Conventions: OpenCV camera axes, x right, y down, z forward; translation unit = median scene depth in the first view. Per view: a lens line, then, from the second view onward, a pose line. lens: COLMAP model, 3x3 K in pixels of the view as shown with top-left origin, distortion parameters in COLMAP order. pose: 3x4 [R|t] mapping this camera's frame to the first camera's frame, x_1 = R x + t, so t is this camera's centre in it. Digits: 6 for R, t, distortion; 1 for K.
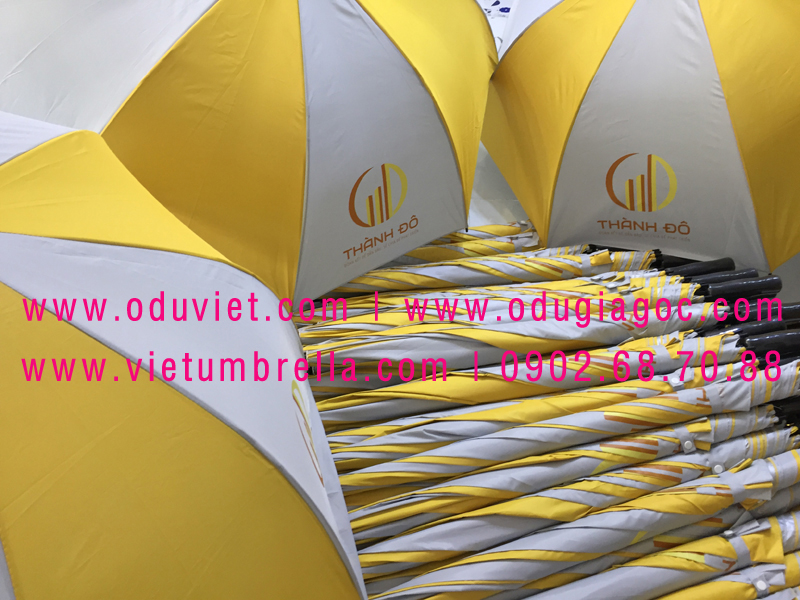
lens RADIAL K [[665.8, 0, 400.0], [0, 665.8, 300.0], [0, 0, 1]] dist [0.062107, -0.105767]
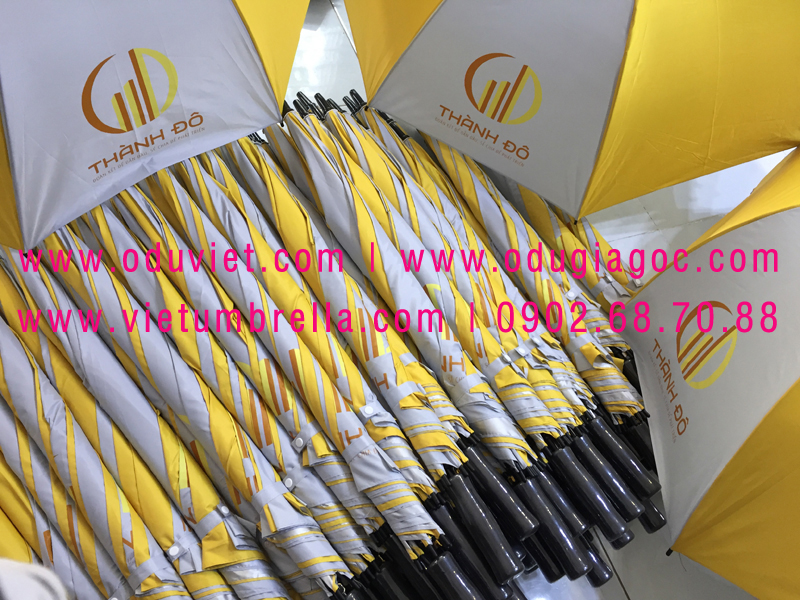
lens RADIAL K [[665.8, 0, 400.0], [0, 665.8, 300.0], [0, 0, 1]] dist [0.062107, -0.105767]
pose [[0.417174, 0.832919, -0.363609, 0.648992], [-0.757630, 0.539698, 0.367046, -0.316282], [0.501959, 0.122359, 0.856193, 0.276366]]
